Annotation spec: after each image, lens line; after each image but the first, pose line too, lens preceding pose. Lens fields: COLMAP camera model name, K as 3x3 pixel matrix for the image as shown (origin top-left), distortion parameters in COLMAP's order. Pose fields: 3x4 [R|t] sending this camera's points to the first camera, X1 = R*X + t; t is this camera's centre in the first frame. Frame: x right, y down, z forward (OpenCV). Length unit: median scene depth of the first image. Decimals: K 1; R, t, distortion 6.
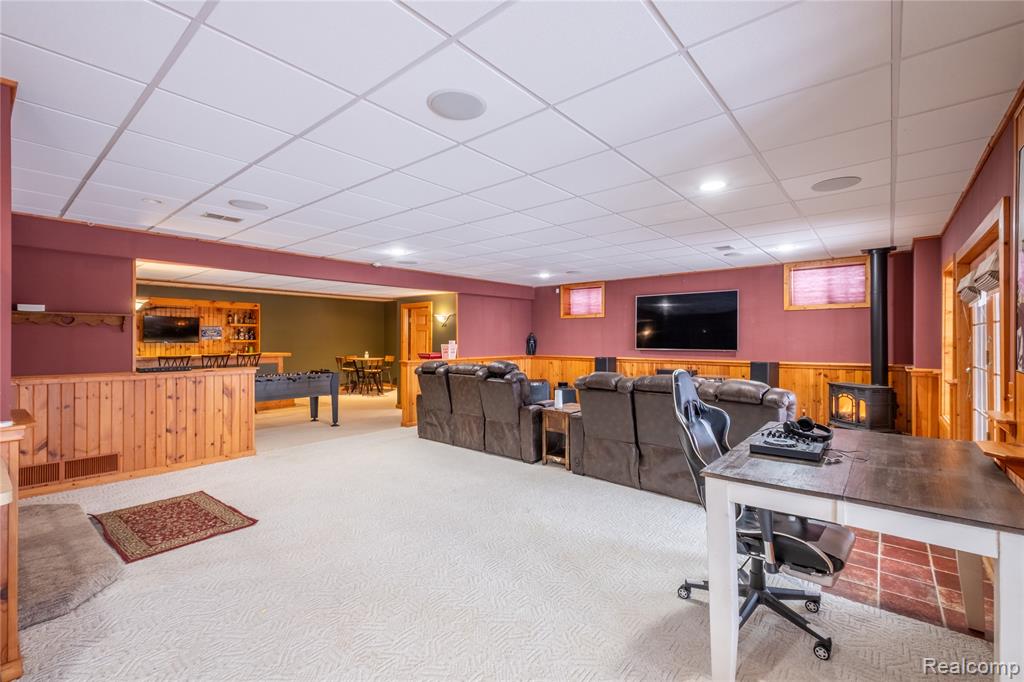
lens RADIAL K [[462.2, 0, 512.0], [0, 462.2, 341.0], [0, 0, 1]] dist [0.028256, -0.000003]
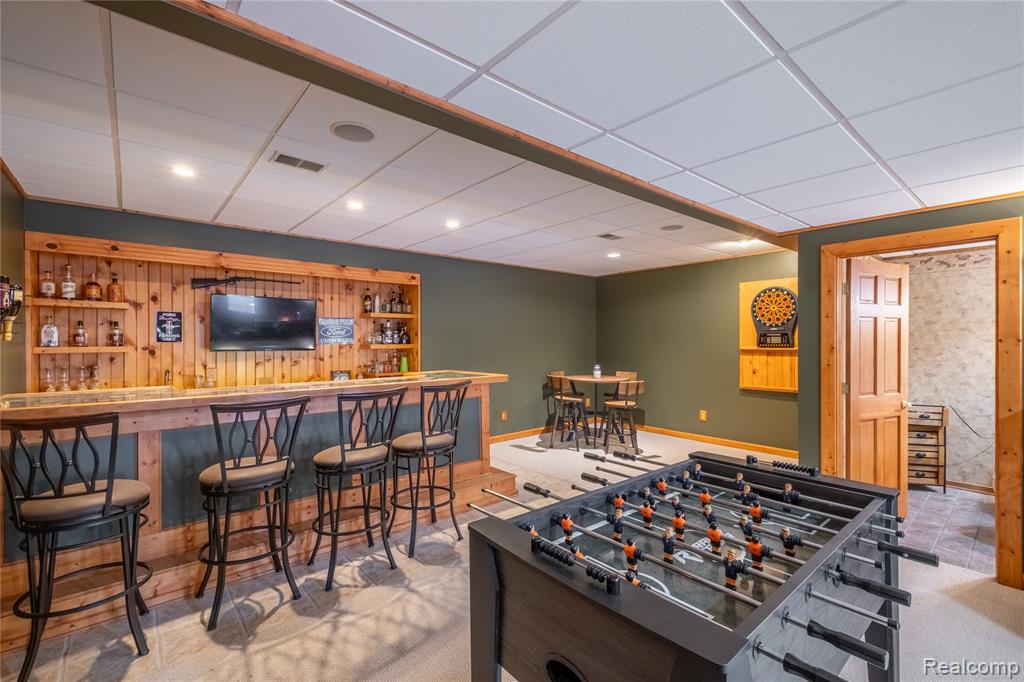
lens RADIAL K [[450.2, 0, 512.0], [0, 450.2, 341.0], [0, 0, 1]] dist [-0.000455, -0.000008]
pose [[0.982209, -0.002635, -0.187770, -0.351552], [0.002472, 0.999996, -0.001099, -0.004958], [0.187772, 0.000615, 0.982212, 0.536889]]
